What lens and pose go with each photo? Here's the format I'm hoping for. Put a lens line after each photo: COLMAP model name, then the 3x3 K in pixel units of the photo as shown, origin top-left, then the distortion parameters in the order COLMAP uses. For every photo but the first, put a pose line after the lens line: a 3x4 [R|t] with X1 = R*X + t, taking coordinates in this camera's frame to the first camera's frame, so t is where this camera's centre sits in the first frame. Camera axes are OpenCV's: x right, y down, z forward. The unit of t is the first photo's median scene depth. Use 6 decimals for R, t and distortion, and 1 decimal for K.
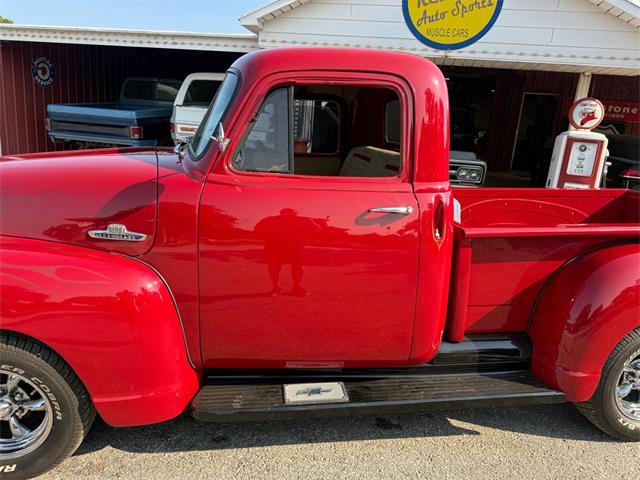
lens RADIAL K [[463.4, 0, 315.6], [0, 463.4, 236.8], [0, 0, 1]] dist [0.043047, -0.046383]
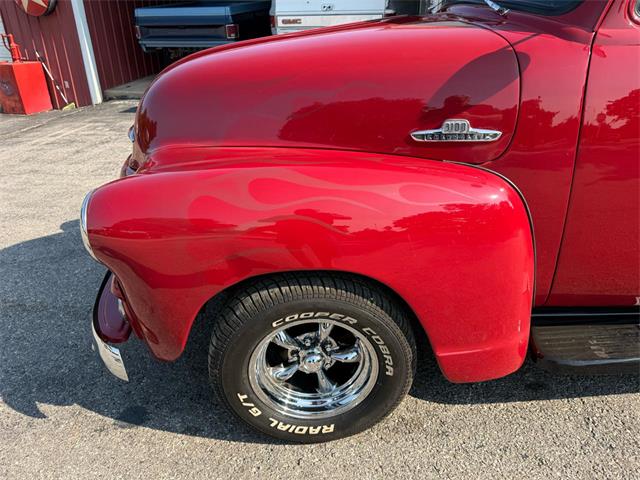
lens RADIAL K [[463.4, 0, 315.6], [0, 463.4, 236.8], [0, 0, 1]] dist [0.043047, -0.046383]
pose [[0.990799, -0.038281, -0.129818, -0.170011], [0.063513, 0.978504, 0.196204, -0.001397], [0.119516, -0.202644, 0.971932, 0.078949]]
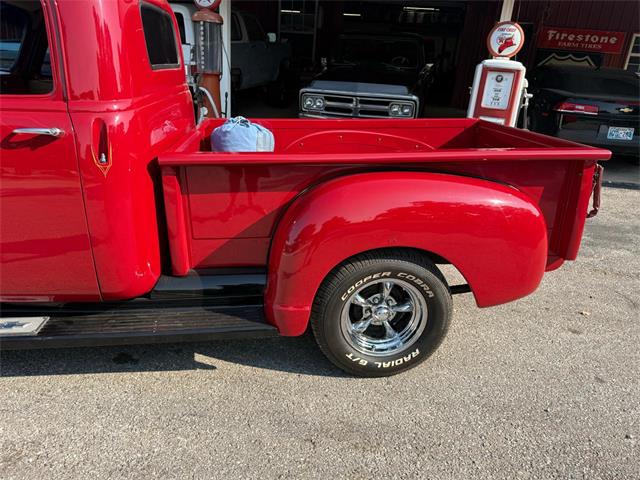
lens RADIAL K [[463.4, 0, 315.6], [0, 463.4, 236.8], [0, 0, 1]] dist [0.043047, -0.046383]
pose [[0.999491, 0.000431, -0.031901, 0.238915], [0.003323, 0.993062, 0.117548, 0.013314], [0.031730, -0.117594, 0.992555, 0.027637]]
